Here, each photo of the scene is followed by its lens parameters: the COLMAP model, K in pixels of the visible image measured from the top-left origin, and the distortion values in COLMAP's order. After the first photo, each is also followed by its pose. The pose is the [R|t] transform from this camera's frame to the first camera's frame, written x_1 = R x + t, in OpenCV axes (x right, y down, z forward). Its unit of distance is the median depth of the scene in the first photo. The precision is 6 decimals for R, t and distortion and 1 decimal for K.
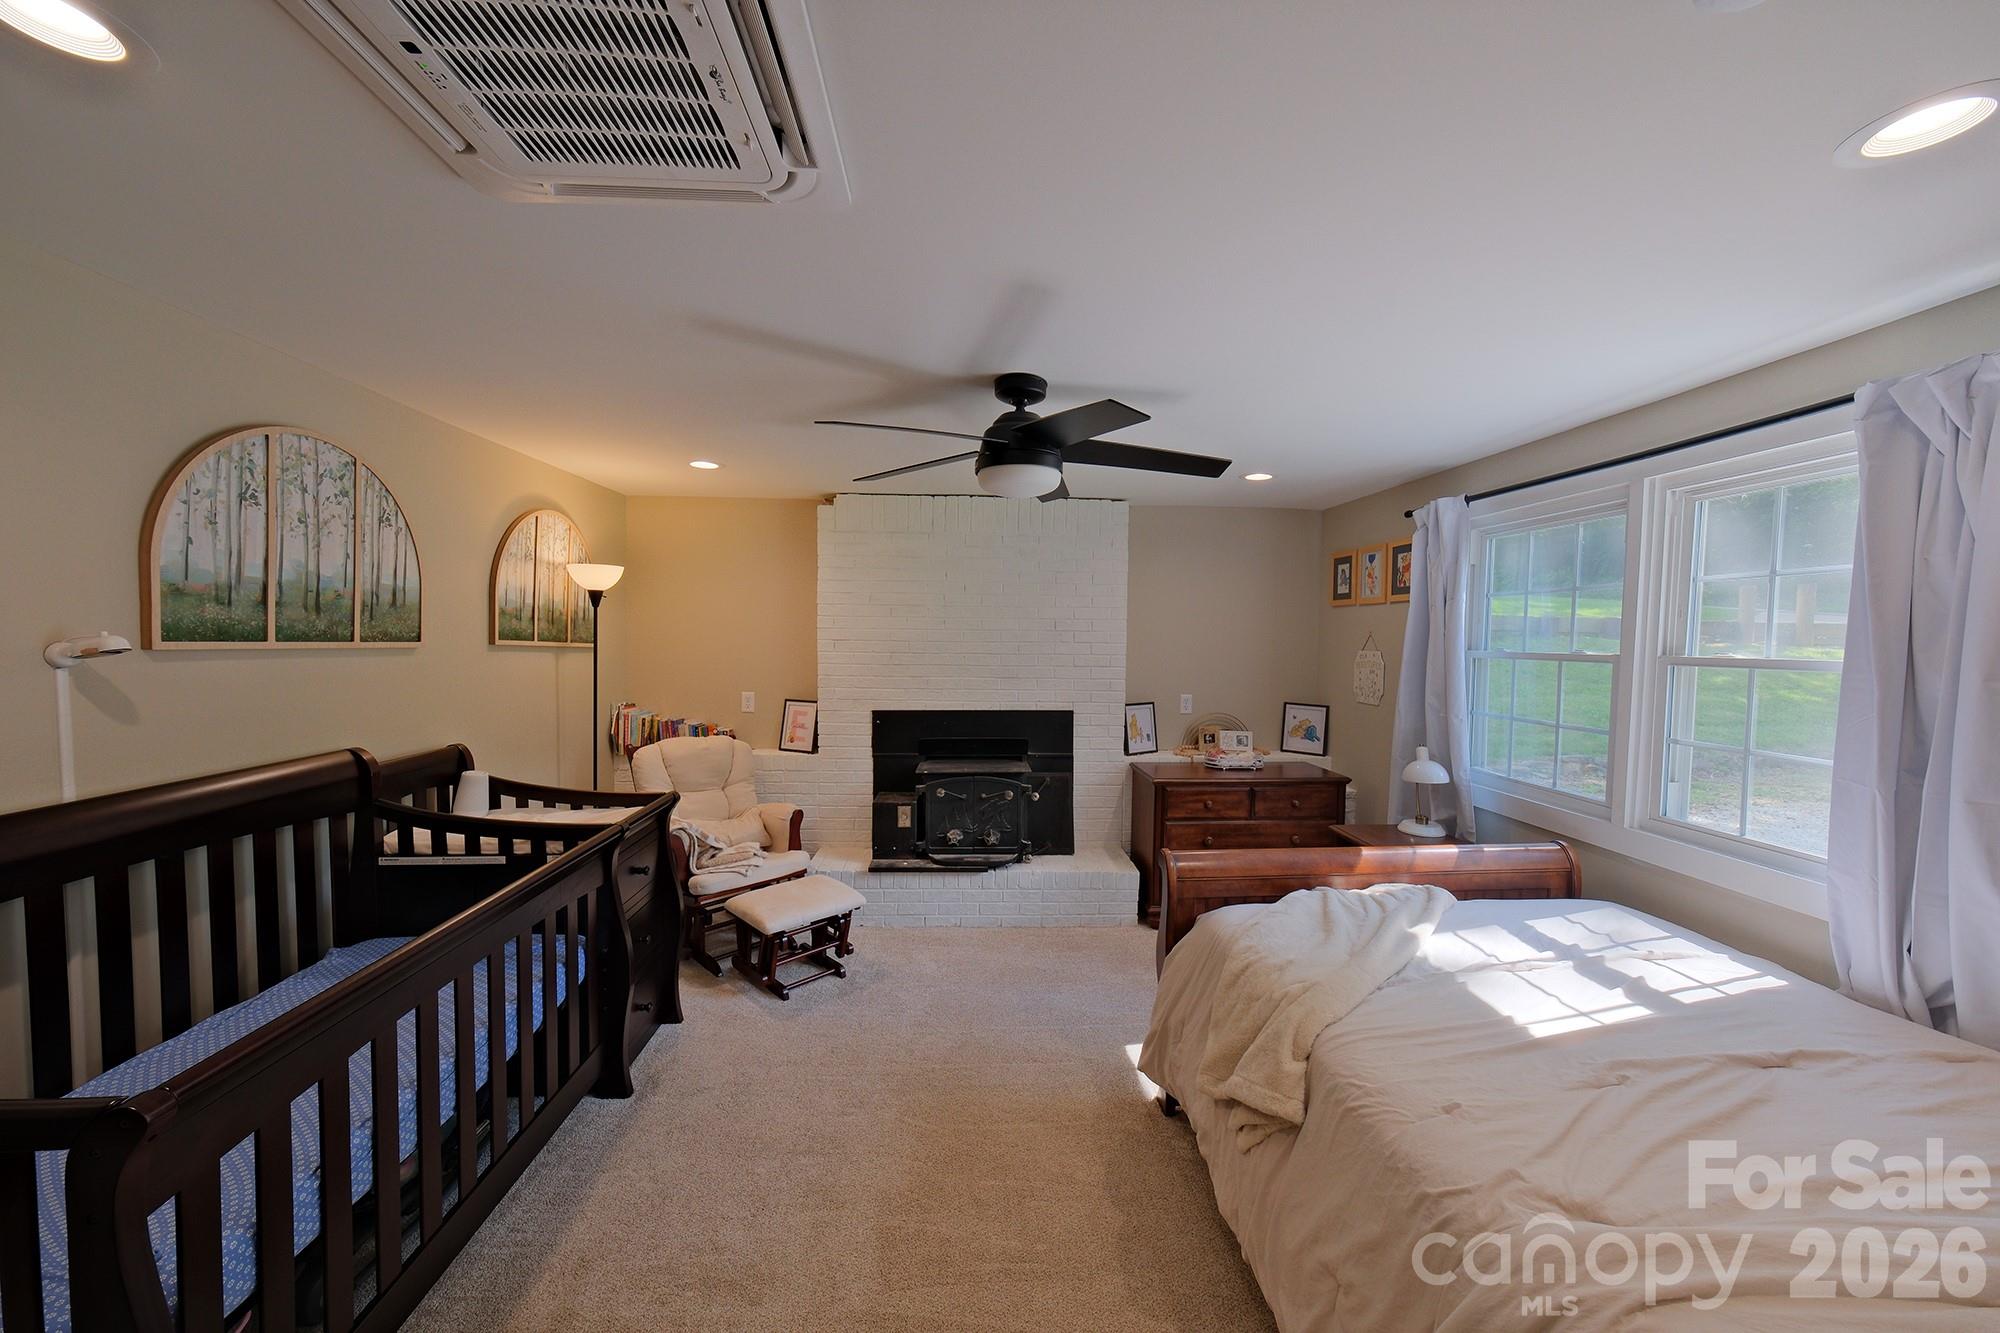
lens RADIAL K [[715.4, 0, 994.5], [0, 715.4, 672.3], [0, 0, 1]] dist [-0.010242, 0.007442]
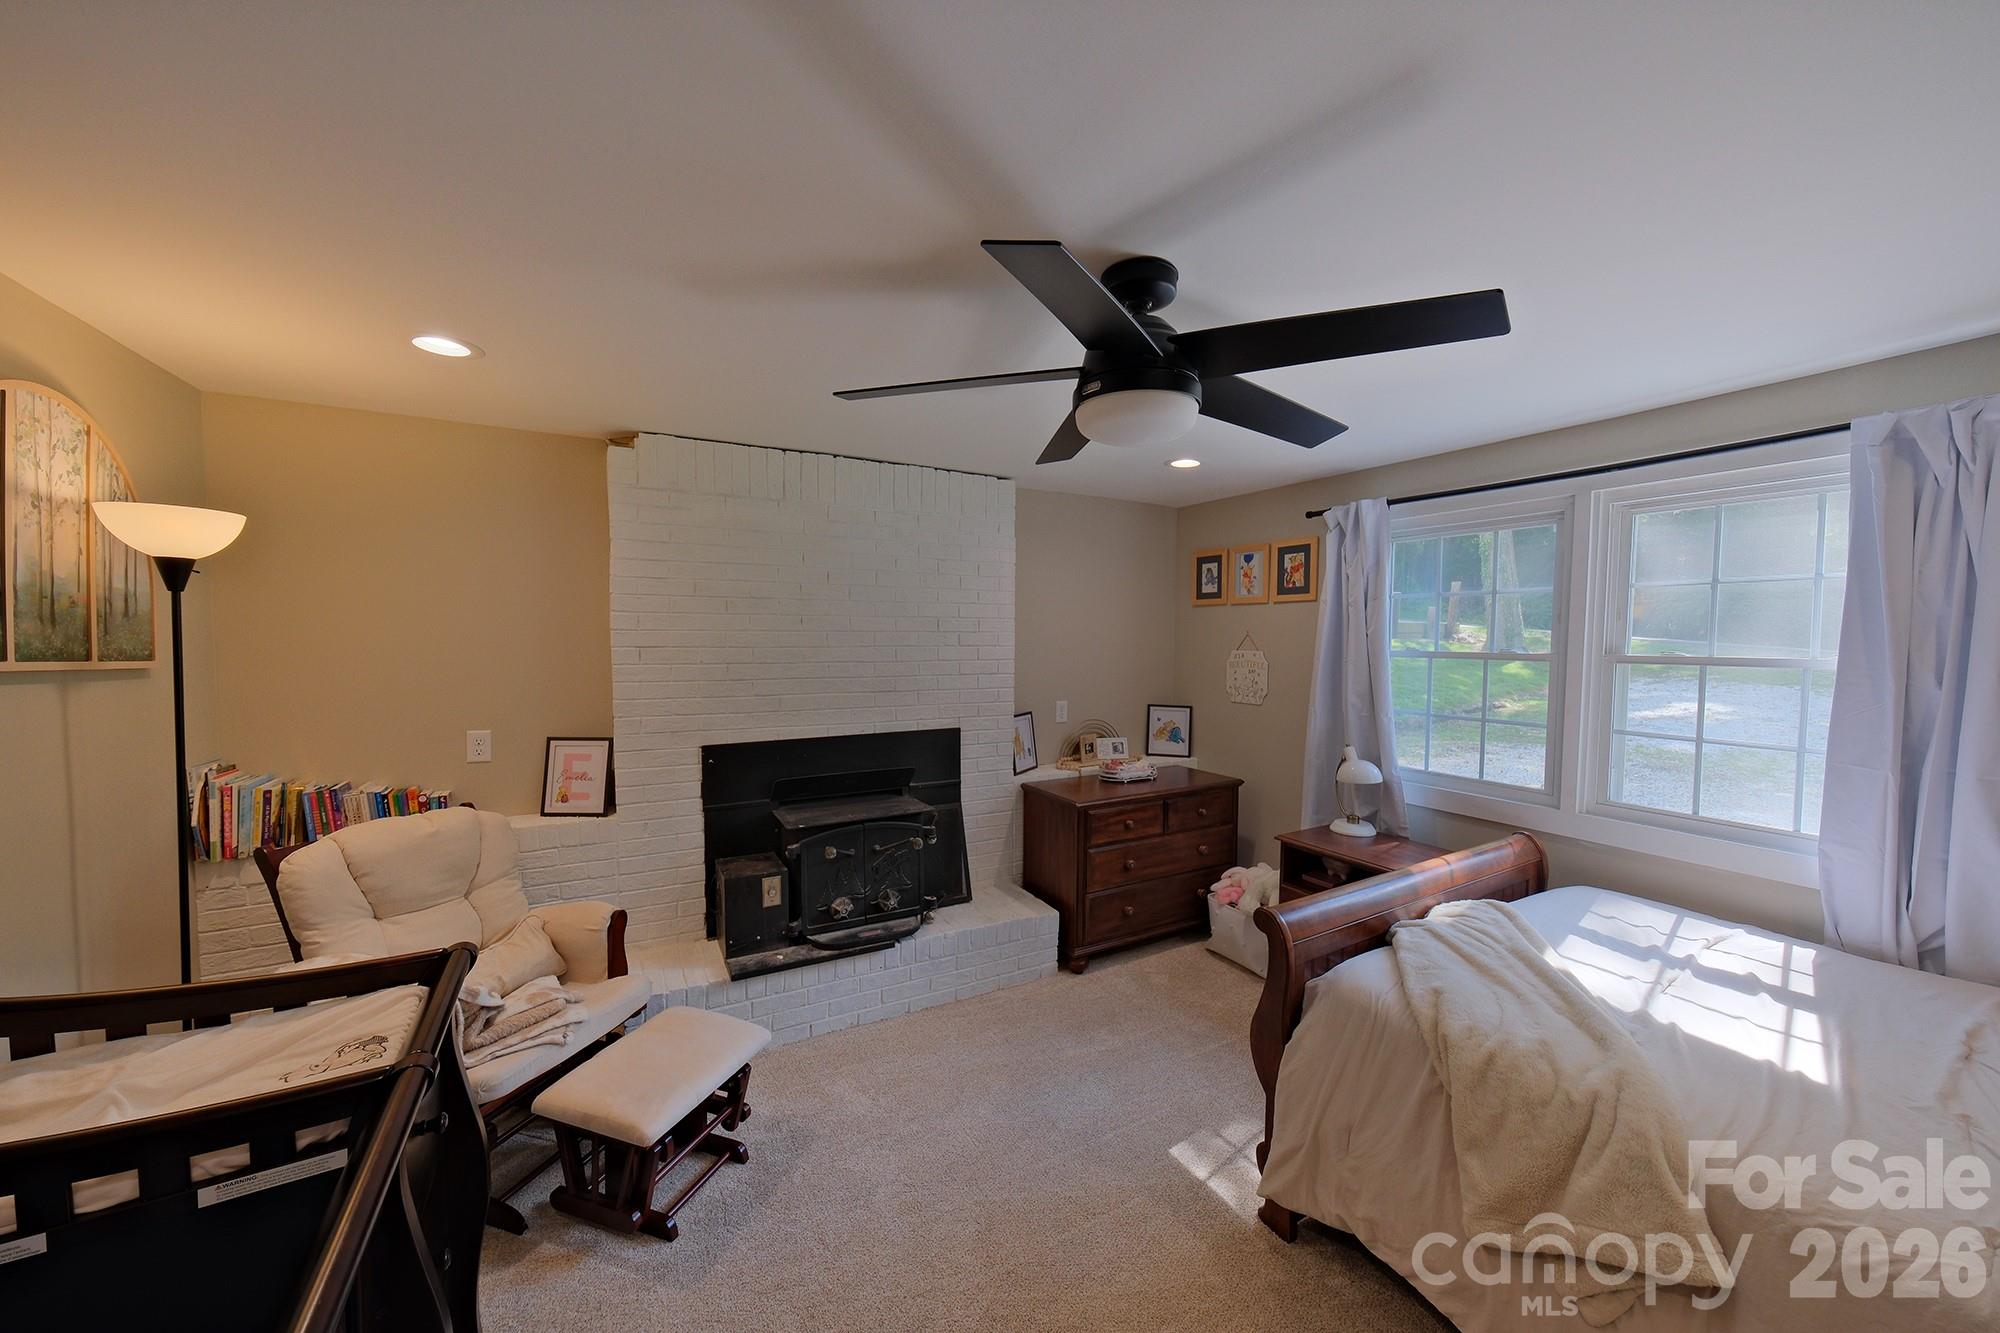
lens RADIAL K [[715.6, 0, 1004.3], [0, 715.6, 674.8], [0, 0, 1]] dist [-0.006355, 0.003721]
pose [[0.898881, -0.031120, 0.437085, -0.229720], [0.028186, 0.999516, 0.013200, -0.019683], [-0.437285, 0.000454, 0.899323, 0.257065]]
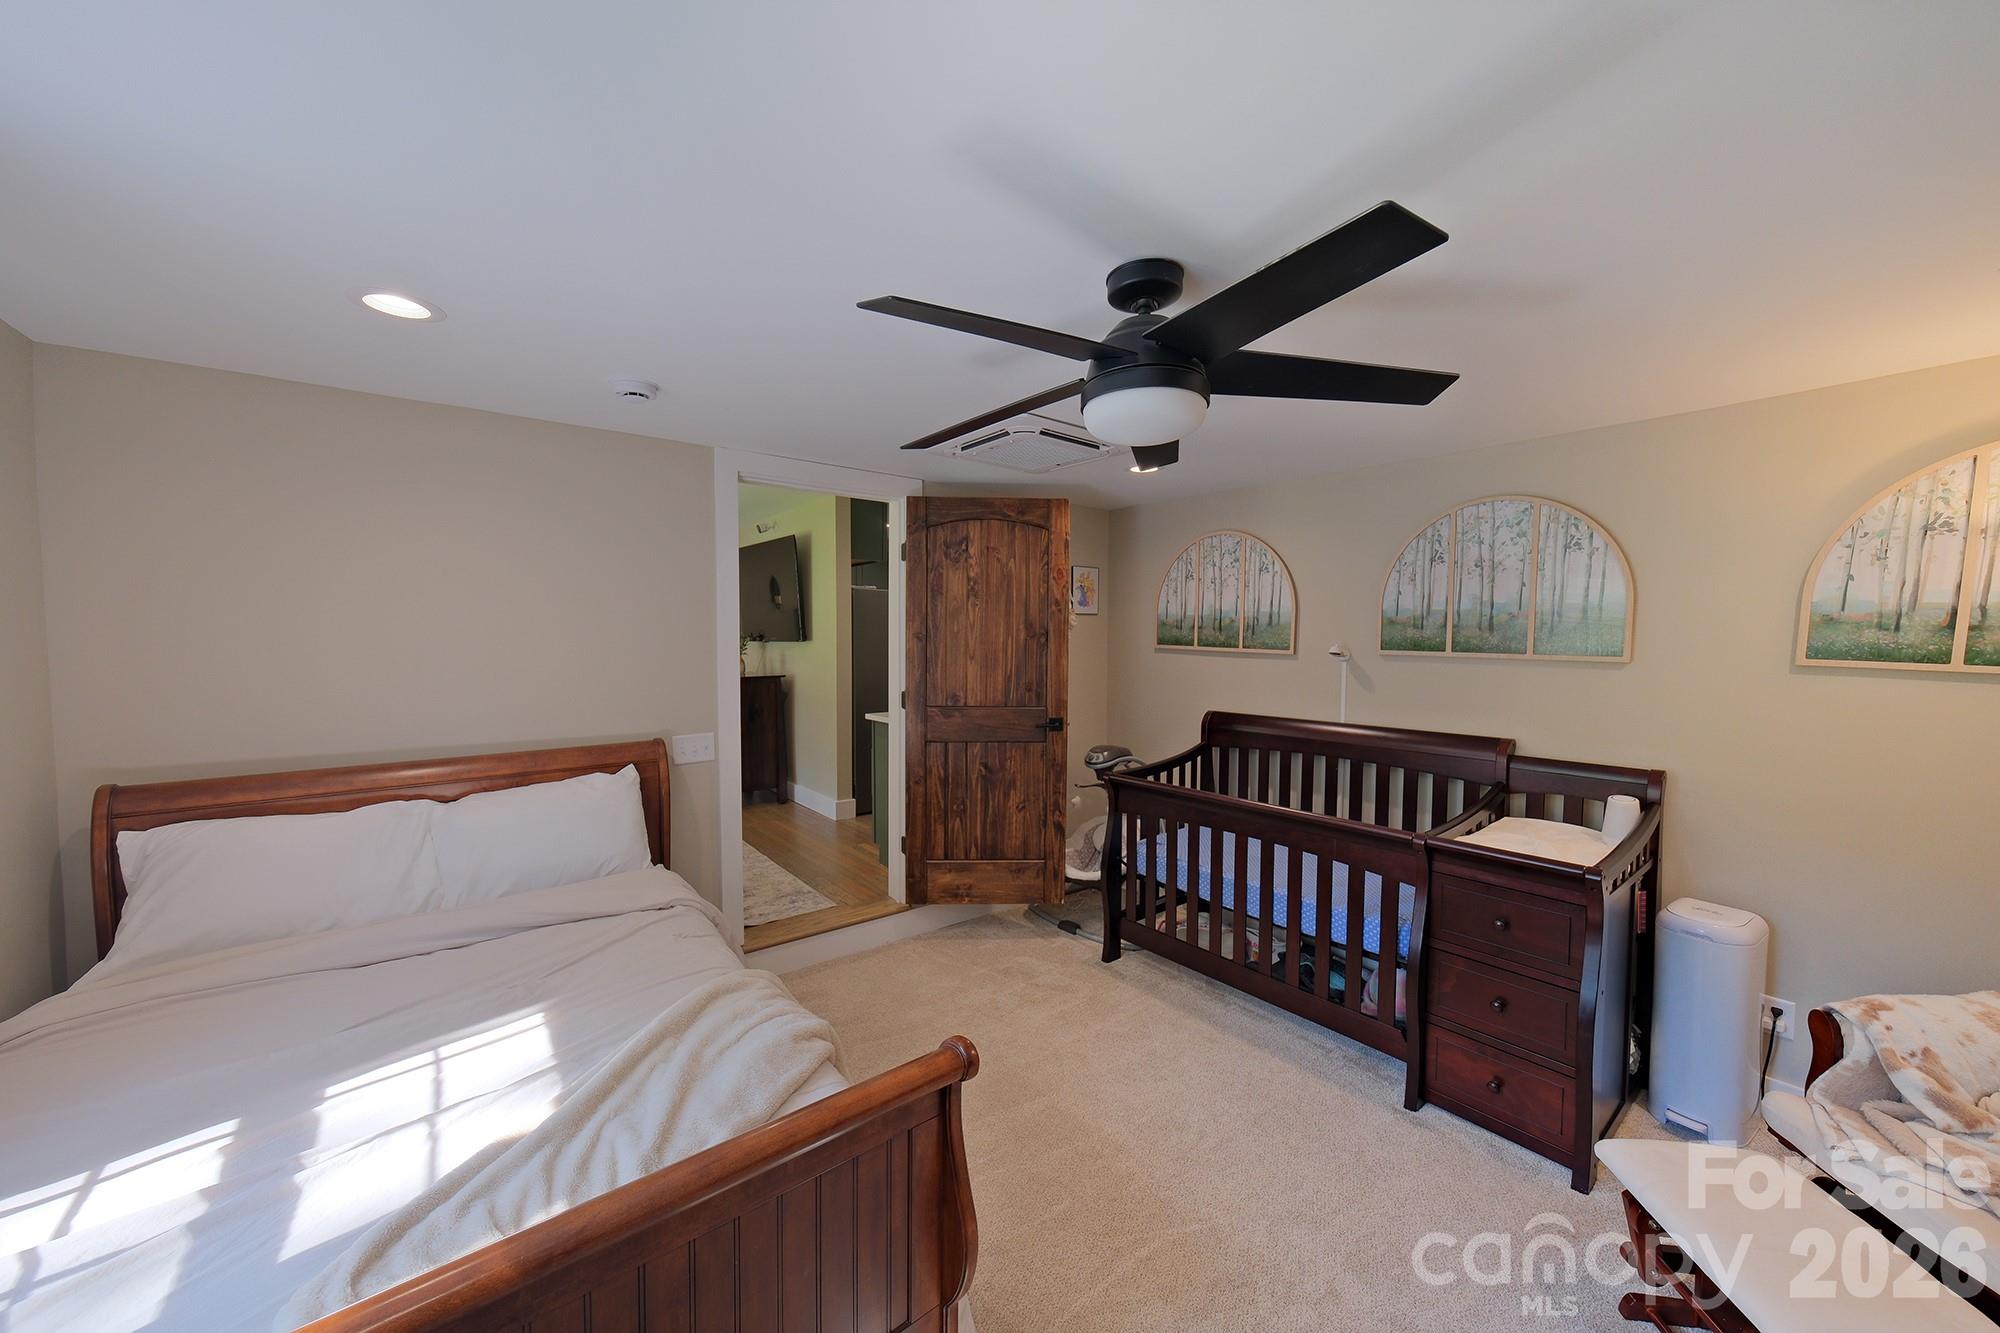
lens RADIAL K [[715.0, 0, 997.1], [0, 715.0, 670.7], [0, 0, 1]] dist [-0.010467, 0.007395]
pose [[-0.813634, 0.006921, -0.581336, 0.331363], [-0.047367, 0.995816, 0.078149, -0.044932], [0.579444, 0.091121, -0.809902, 0.896369]]
